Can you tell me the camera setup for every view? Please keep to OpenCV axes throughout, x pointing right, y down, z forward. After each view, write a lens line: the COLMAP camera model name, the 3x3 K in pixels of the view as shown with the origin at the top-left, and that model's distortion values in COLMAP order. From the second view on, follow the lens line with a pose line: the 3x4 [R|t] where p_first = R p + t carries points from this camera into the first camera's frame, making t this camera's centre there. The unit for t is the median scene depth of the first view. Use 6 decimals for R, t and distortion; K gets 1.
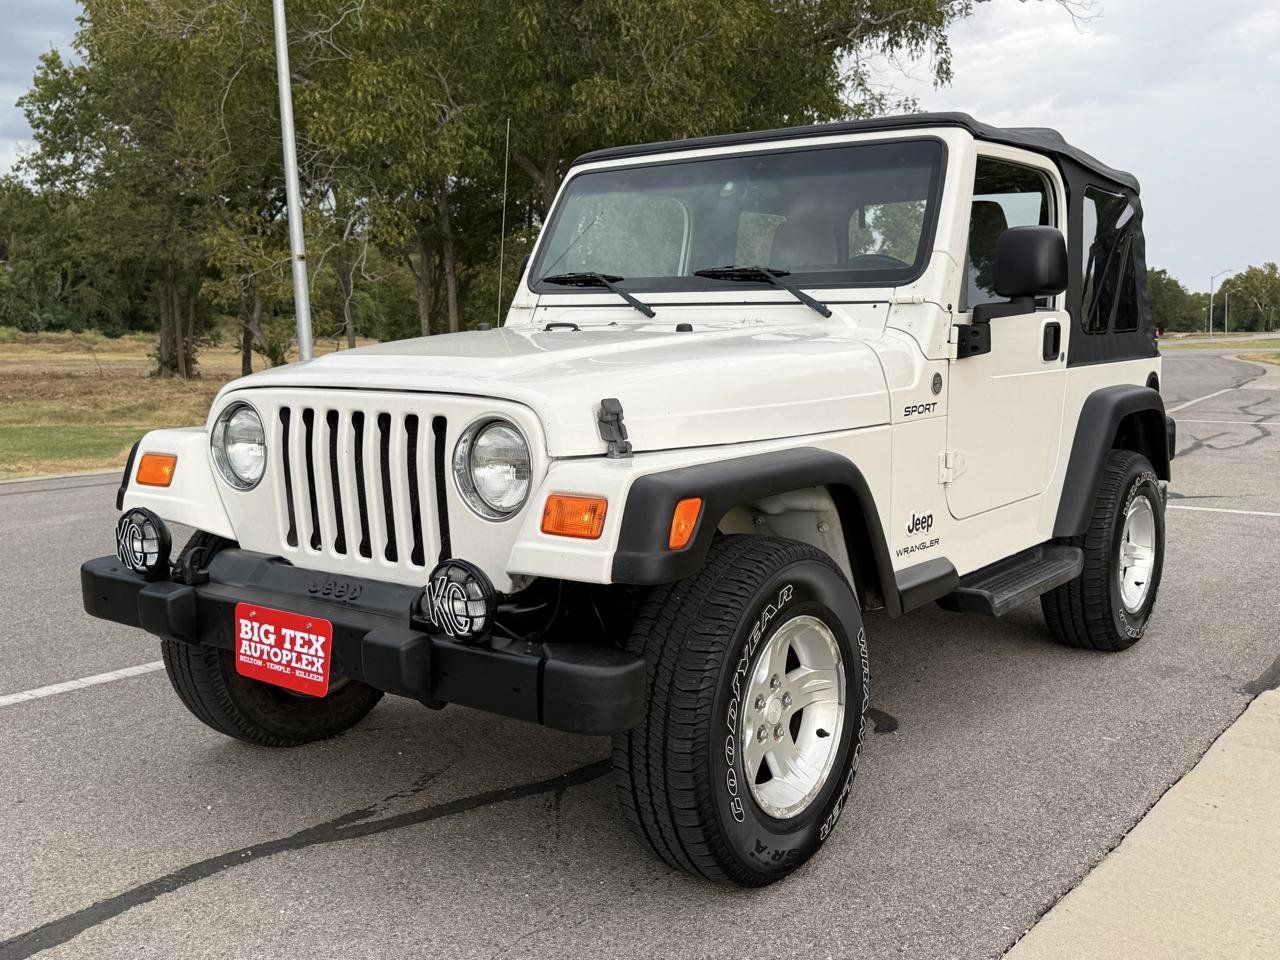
lens RADIAL K [[1267.3, 0, 640.0], [0, 1267.3, 480.0], [0, 0, 1]] dist [0.173262, -0.366087]
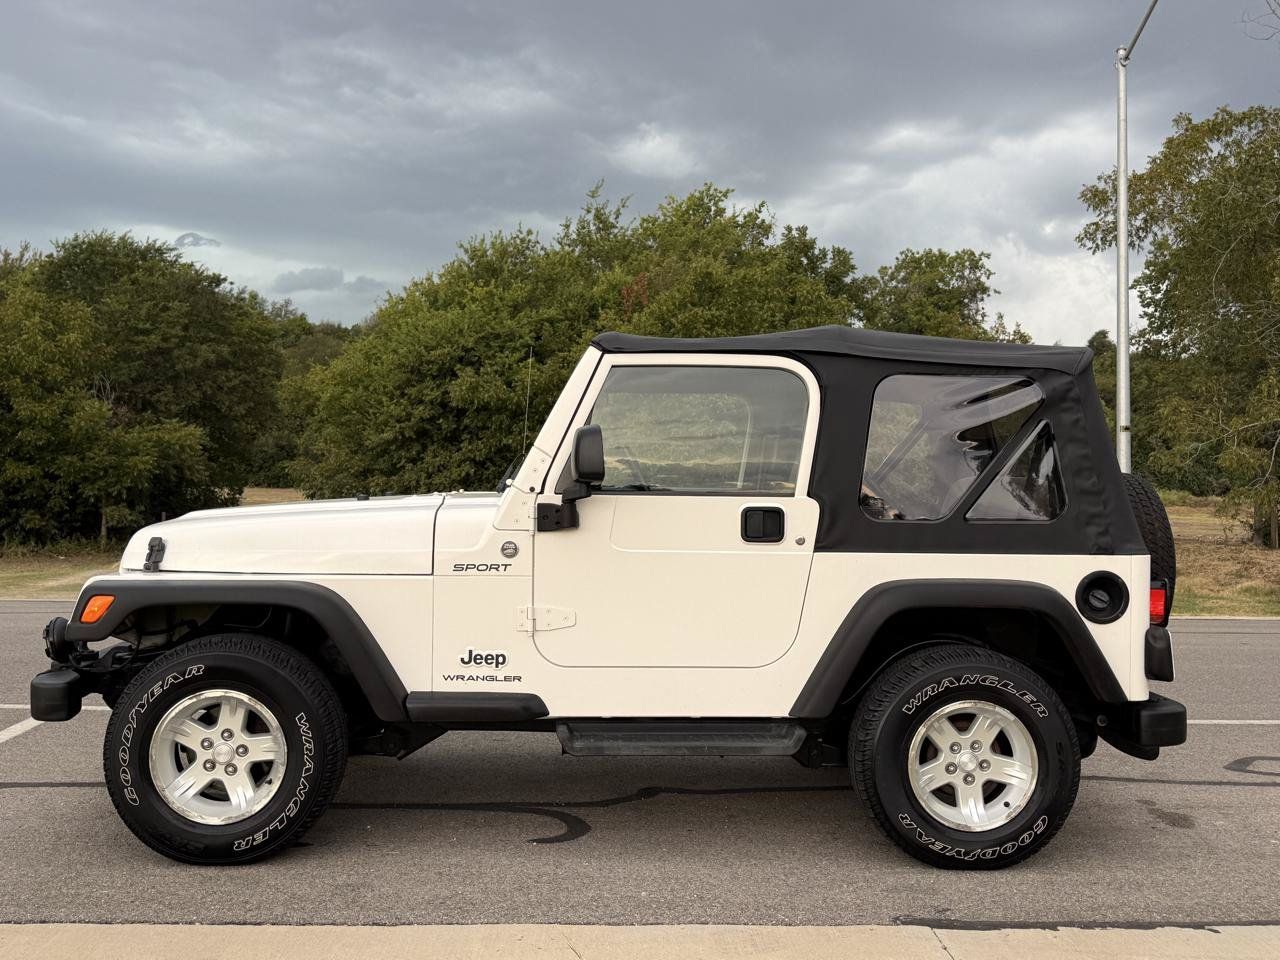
lens RADIAL K [[1262.4, 0, 638.1], [0, 1262.4, 472.9], [0, 0, 1]] dist [0.175358, -0.353941]
pose [[0.637884, 0.014233, -0.770001, 1.271433], [-0.115463, 0.990296, -0.077347, -0.068078], [0.761428, 0.138245, 0.633337, 0.298246]]
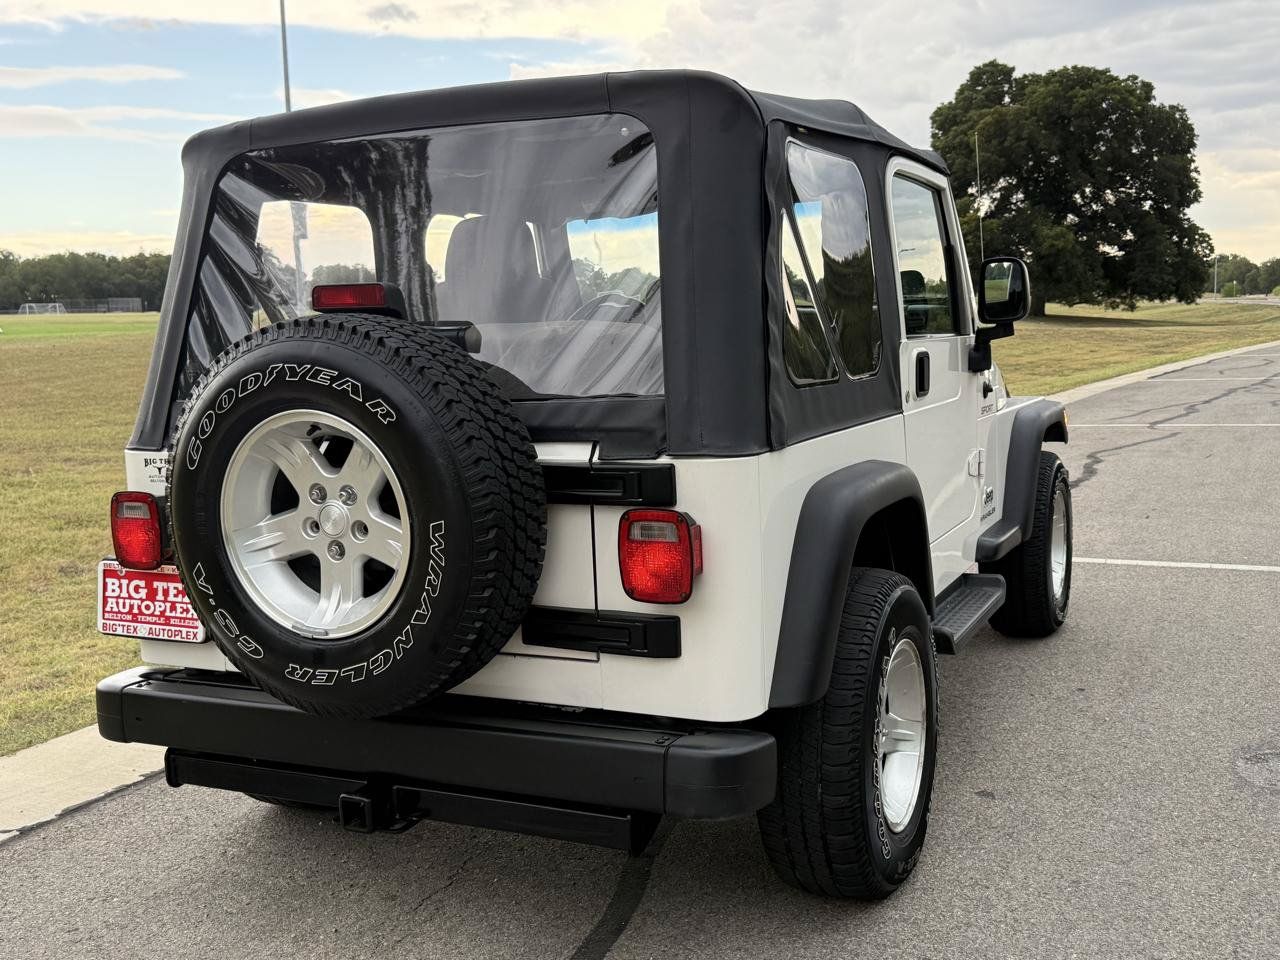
lens RADIAL K [[1276.9, 0, 640.0], [0, 1276.9, 480.0], [0, 0, 1]] dist [0.145460, -0.291147]
pose [[-0.981014, 0.061916, -0.183789, 0.428341], [0.015755, 0.969979, 0.242677, -0.332673], [0.193297, 0.235174, -0.952538, 2.419723]]
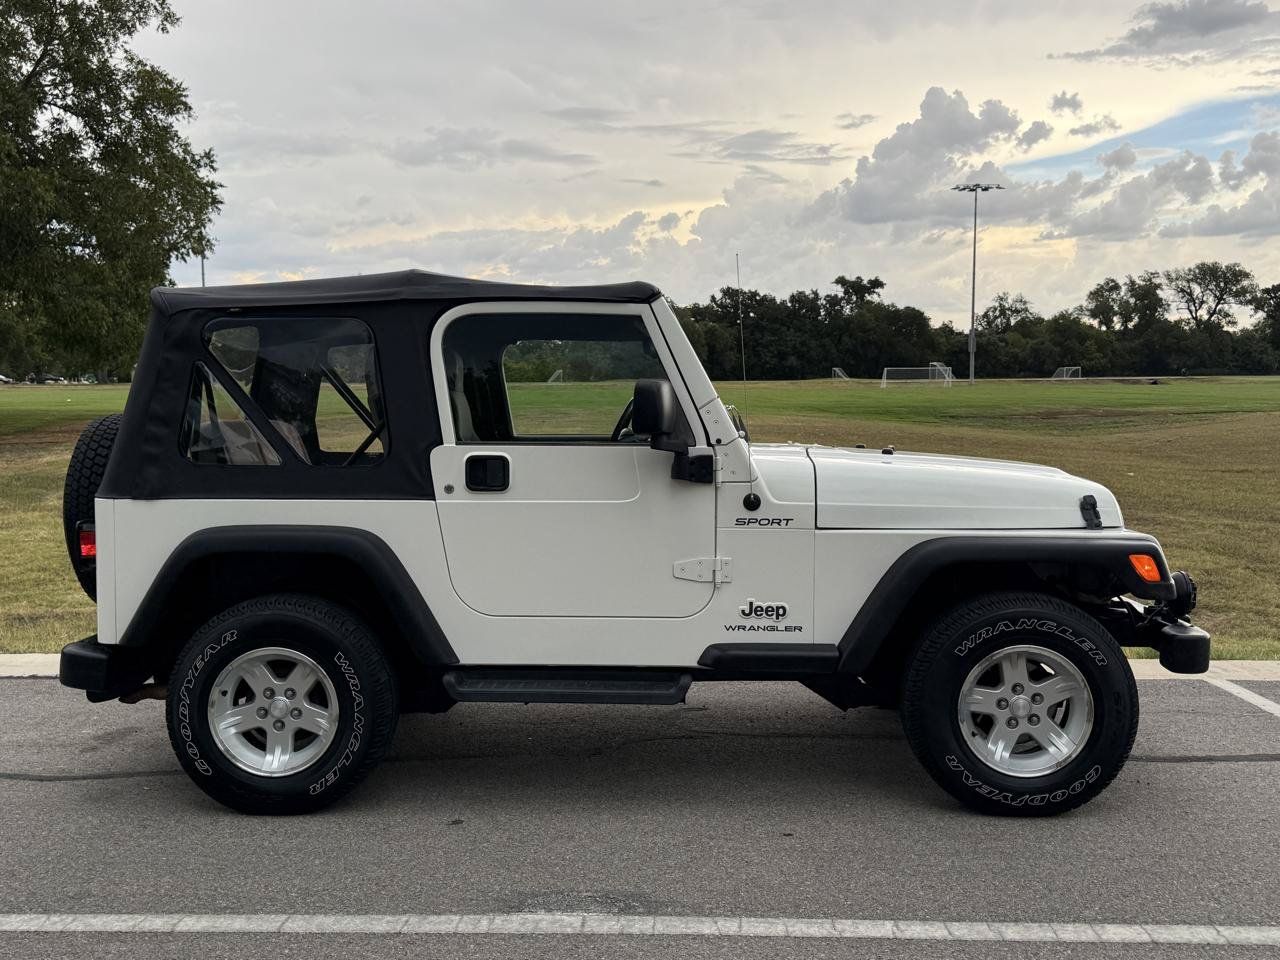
lens RADIAL K [[1267.3, 0, 640.0], [0, 1267.3, 480.0], [0, 0, 1]] dist [0.173262, -0.366087]
pose [[-0.567464, -0.038406, 0.822502, -1.104868], [0.108470, 0.986719, 0.120910, -0.291279], [-0.816222, 0.157828, -0.555762, 2.043307]]
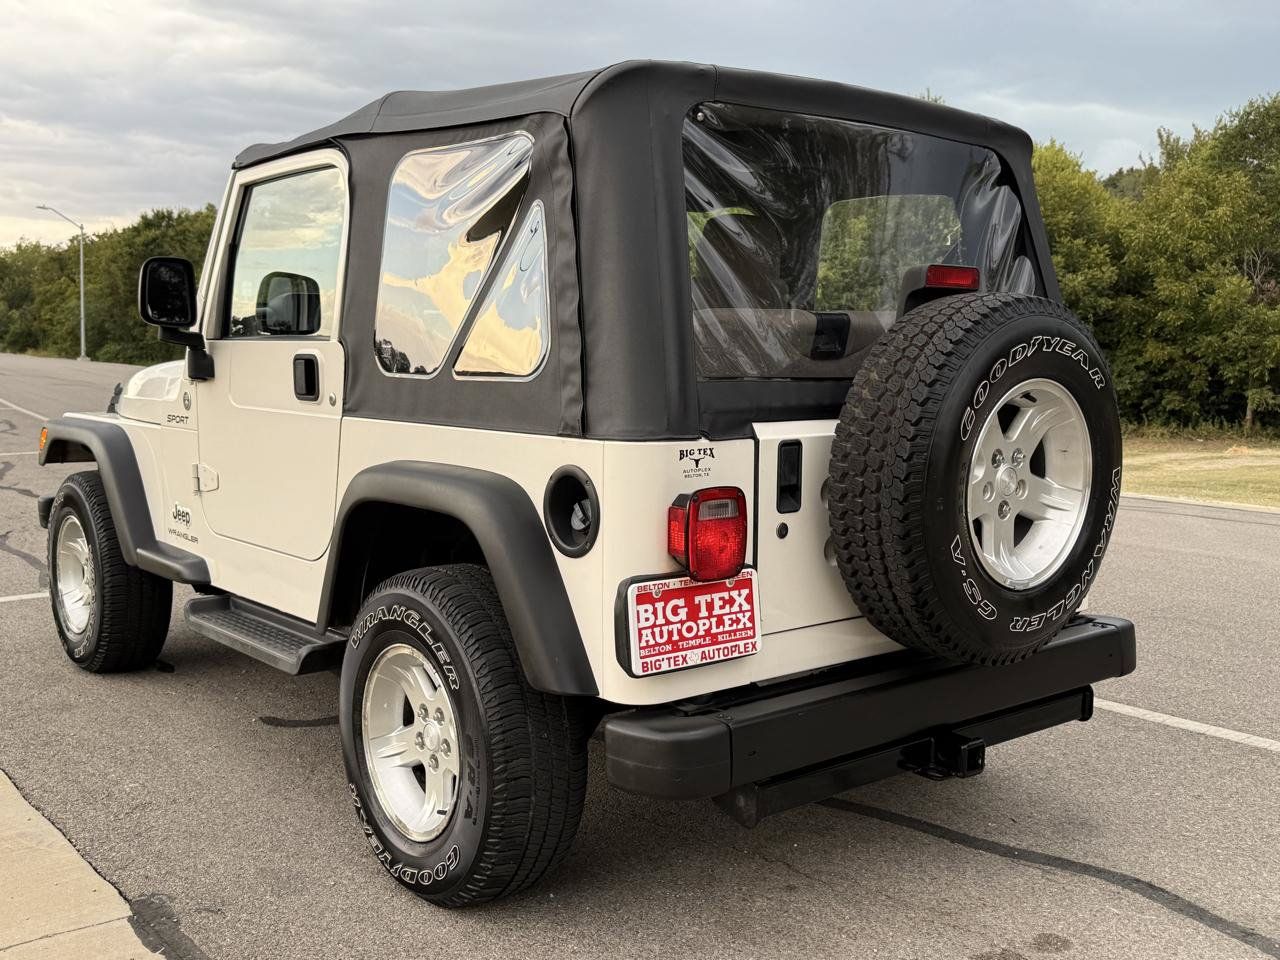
lens RADIAL K [[1267.3, 0, 640.0], [0, 1267.3, 480.0], [0, 0, 1]] dist [0.173262, -0.366087]
pose [[-0.243131, 0.105014, -0.964292, 1.269612], [-0.128799, 0.981824, 0.139398, -0.220959], [0.961404, 0.158092, -0.225186, 1.672233]]
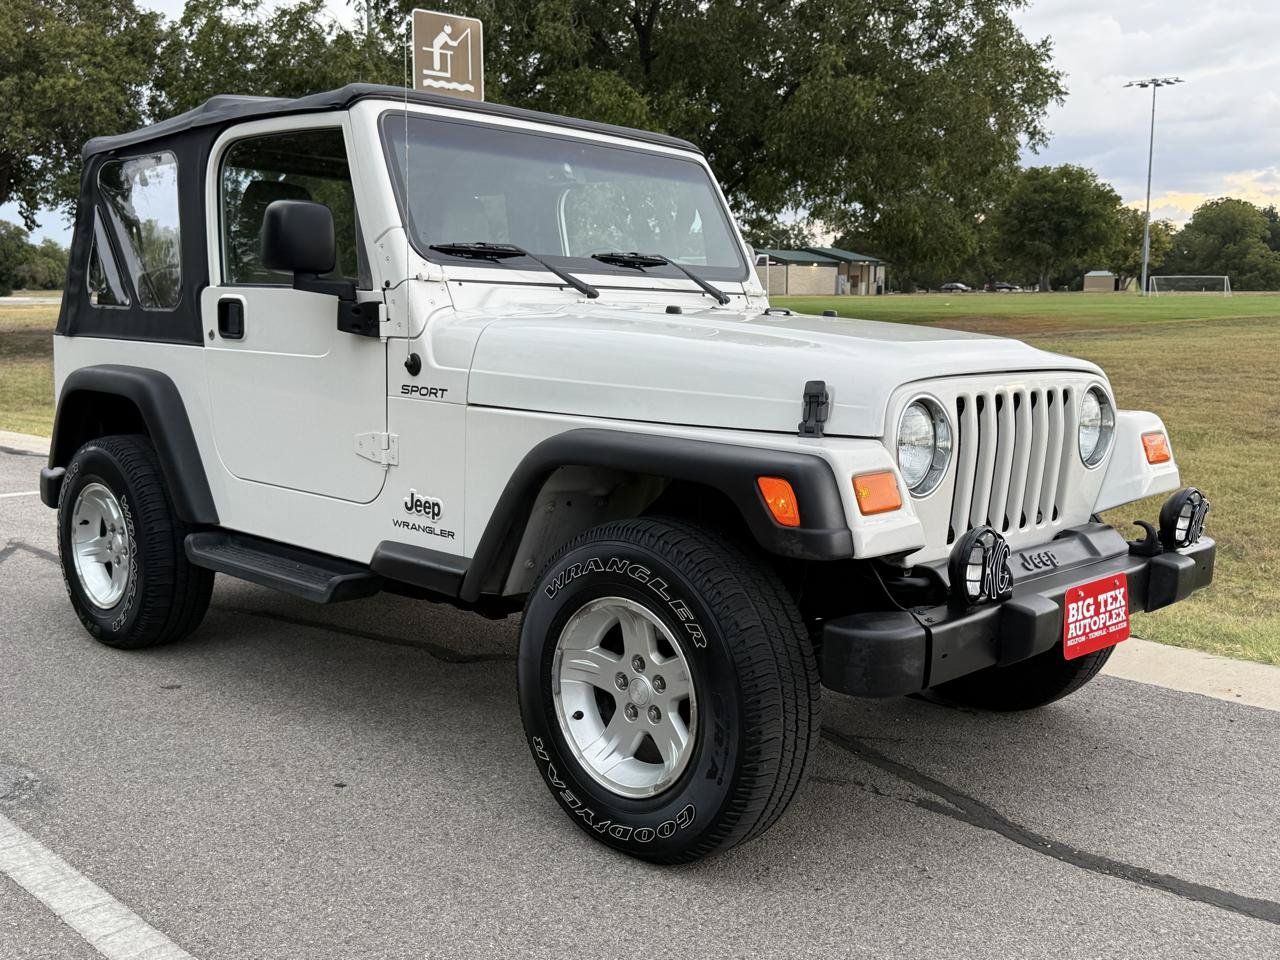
lens RADIAL K [[1267.3, 0, 640.0], [0, 1267.3, 480.0], [0, 0, 1]] dist [0.173262, -0.366087]
pose [[0.114867, -0.121687, 0.985899, -1.085627], [0.103068, 0.988572, 0.110009, -0.108831], [-0.988020, 0.088978, 0.126096, 0.977884]]
